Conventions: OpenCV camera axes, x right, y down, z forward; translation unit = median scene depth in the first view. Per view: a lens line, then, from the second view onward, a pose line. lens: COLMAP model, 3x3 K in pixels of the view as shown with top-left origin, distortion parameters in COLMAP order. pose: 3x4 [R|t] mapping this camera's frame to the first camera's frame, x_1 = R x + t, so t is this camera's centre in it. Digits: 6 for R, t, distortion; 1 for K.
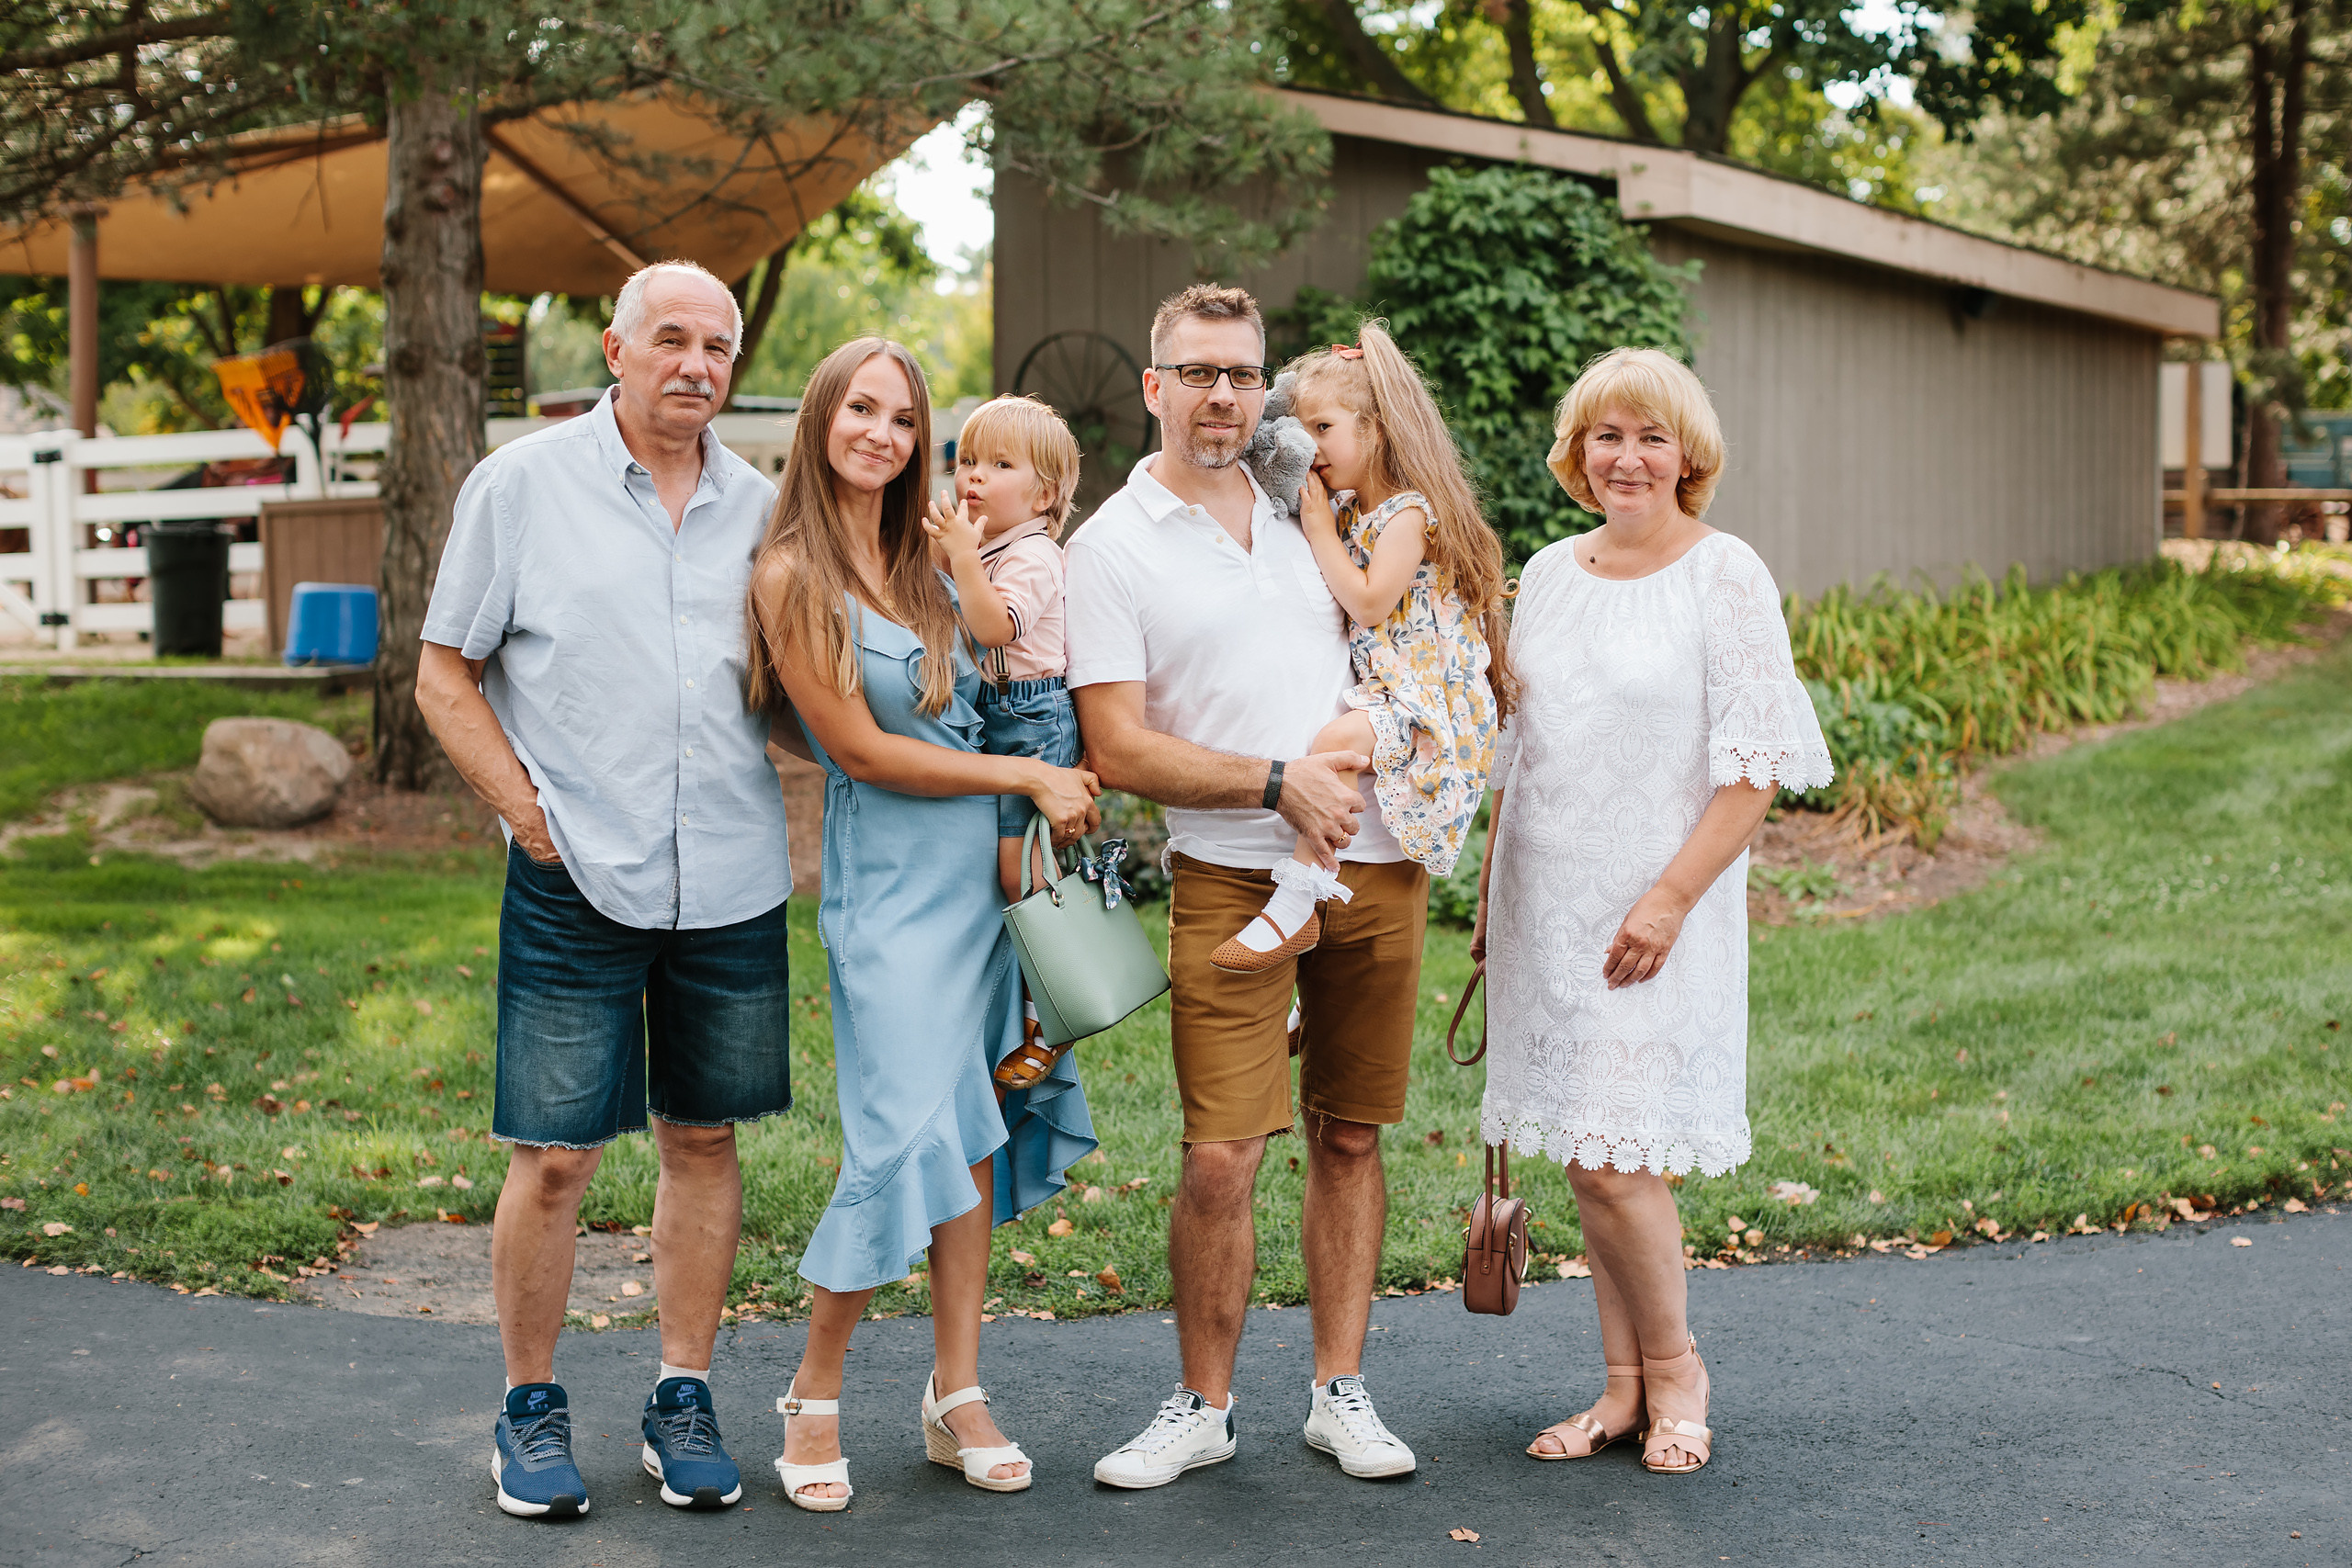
lens RADIAL K [[3642.1, 0, 1201.2], [0, 3642.1, 780.8], [0, 0, 1]] dist [-0.172830, 0.345237]
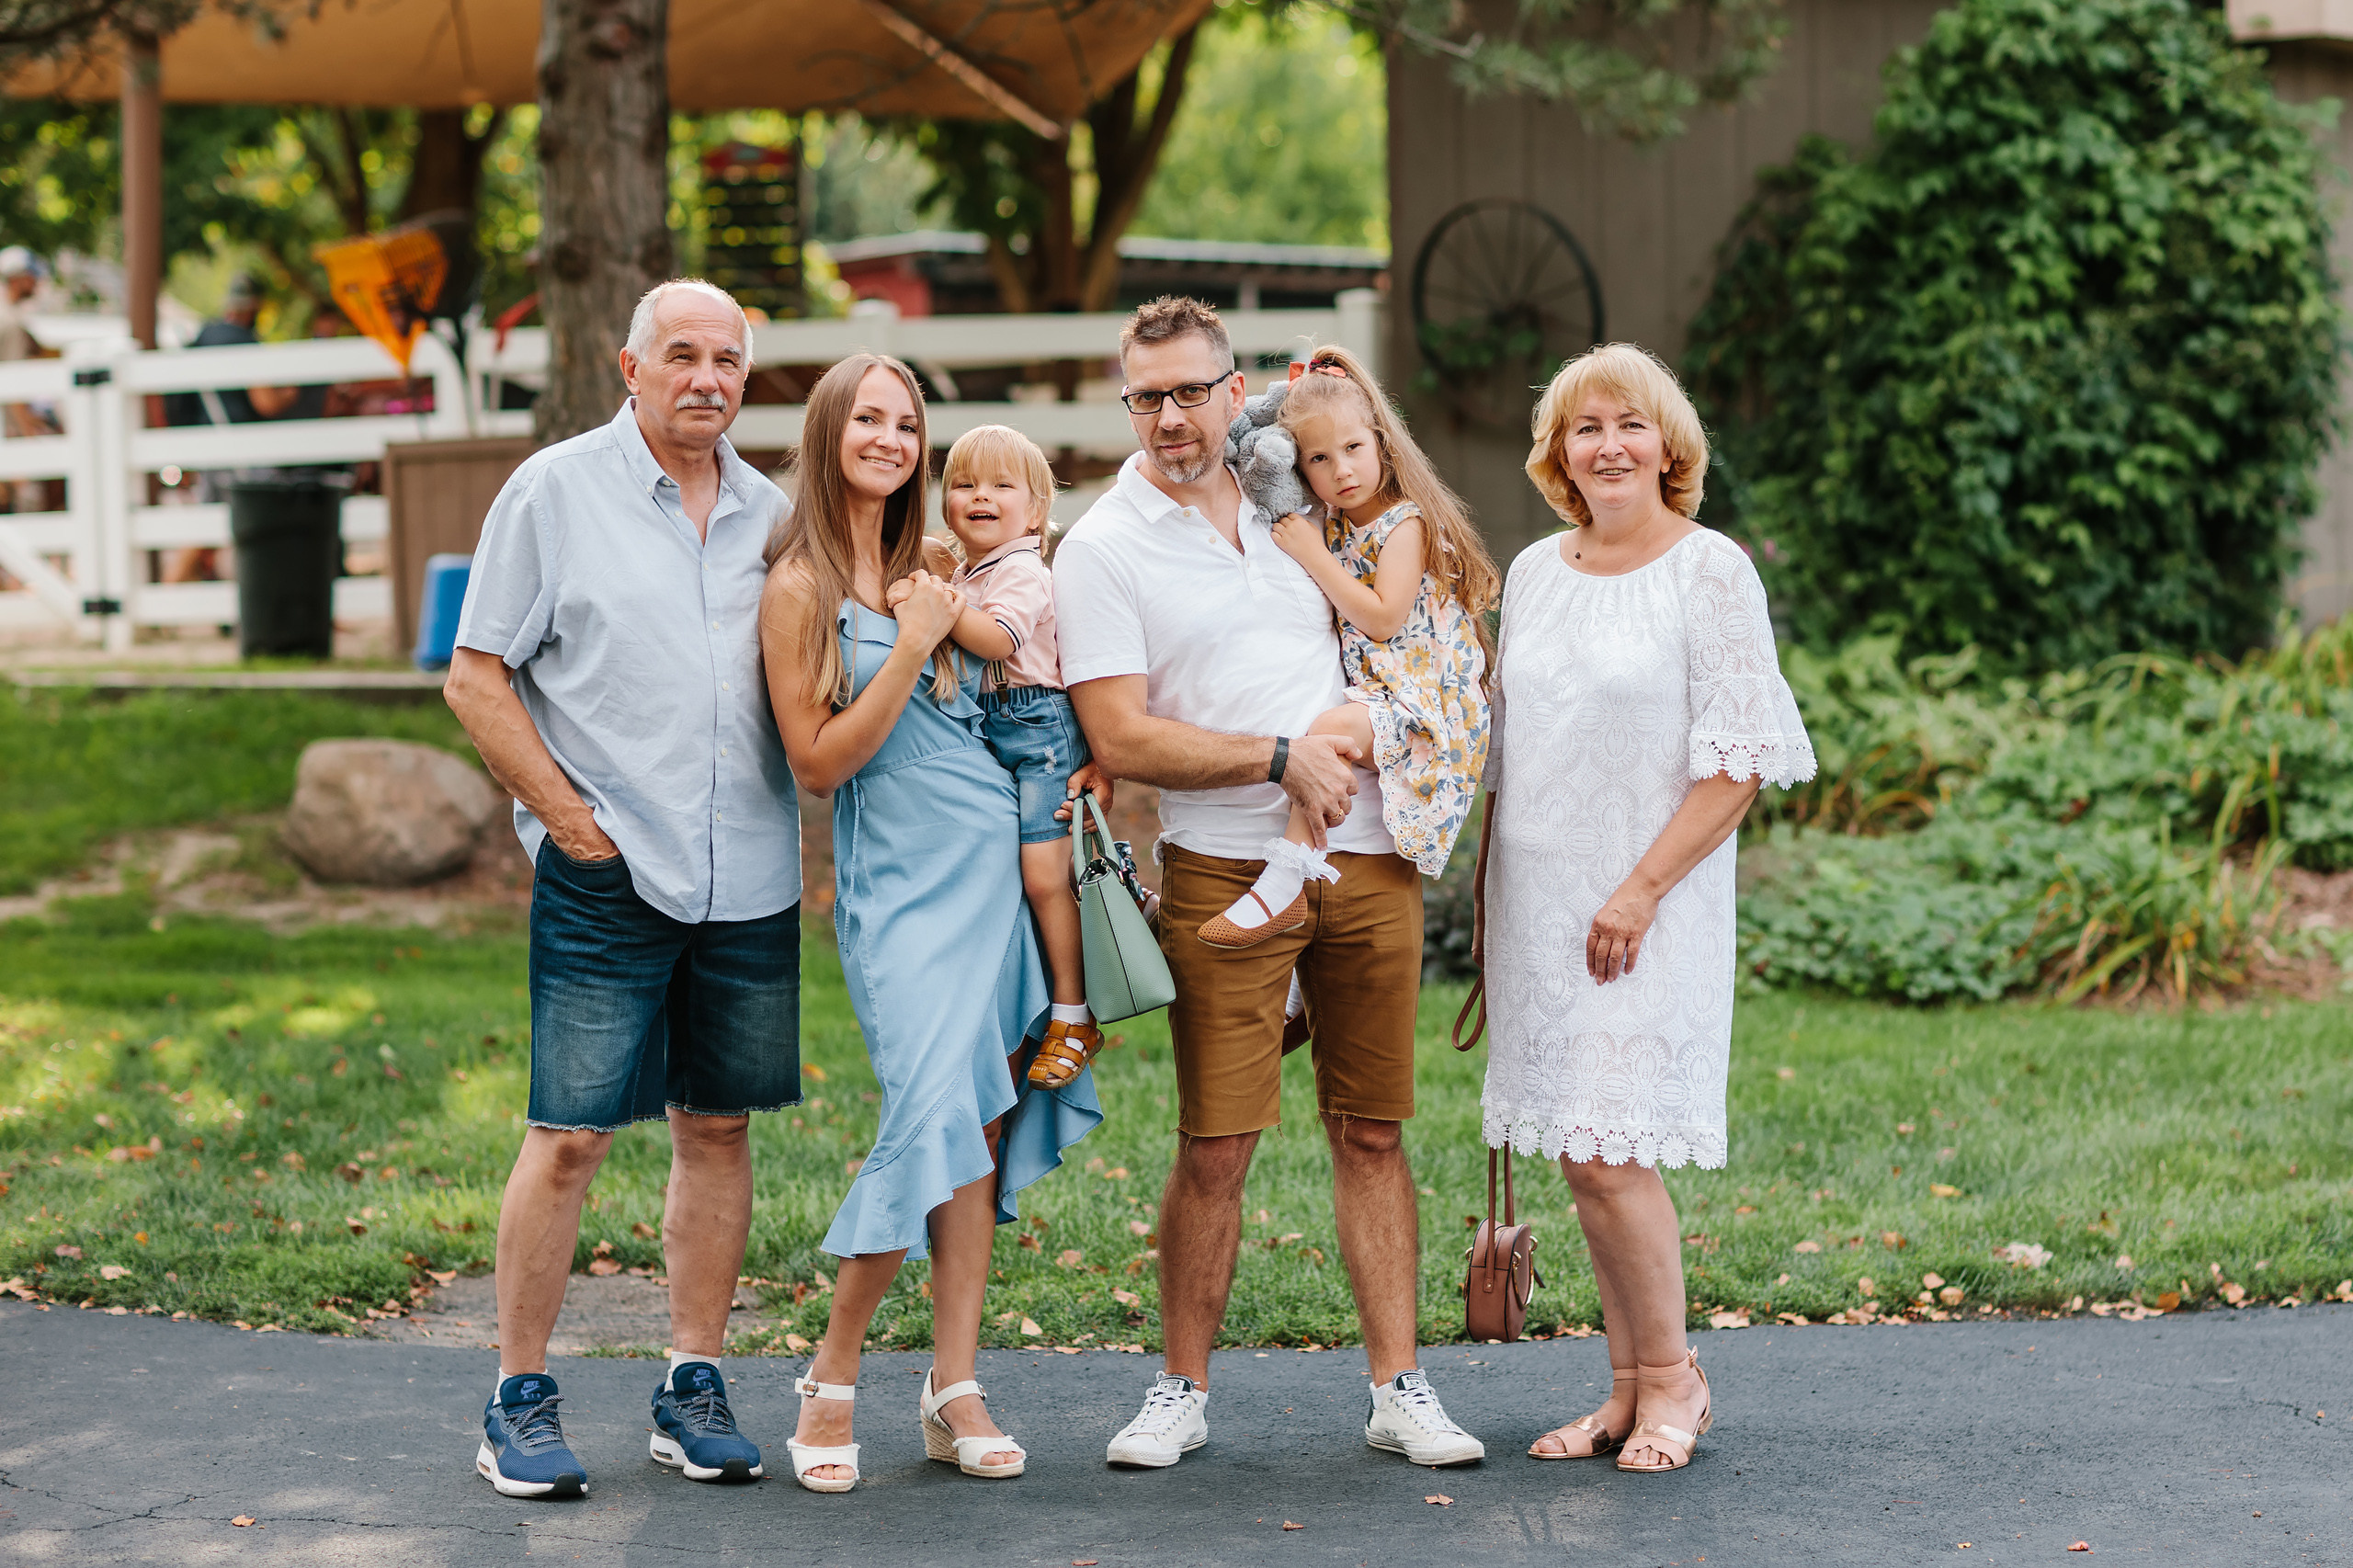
lens RADIAL K [[5985.5, 0, 1176.5], [0, 5985.5, 784.0], [0, 0, 1]] dist [-0.130053, -0.380075]
pose [[0.991626, -0.002849, -0.129114, 0.068492], [0.001275, 0.999924, -0.012272, 0.007568], [0.129139, 0.012004, 0.991554, -0.221319]]
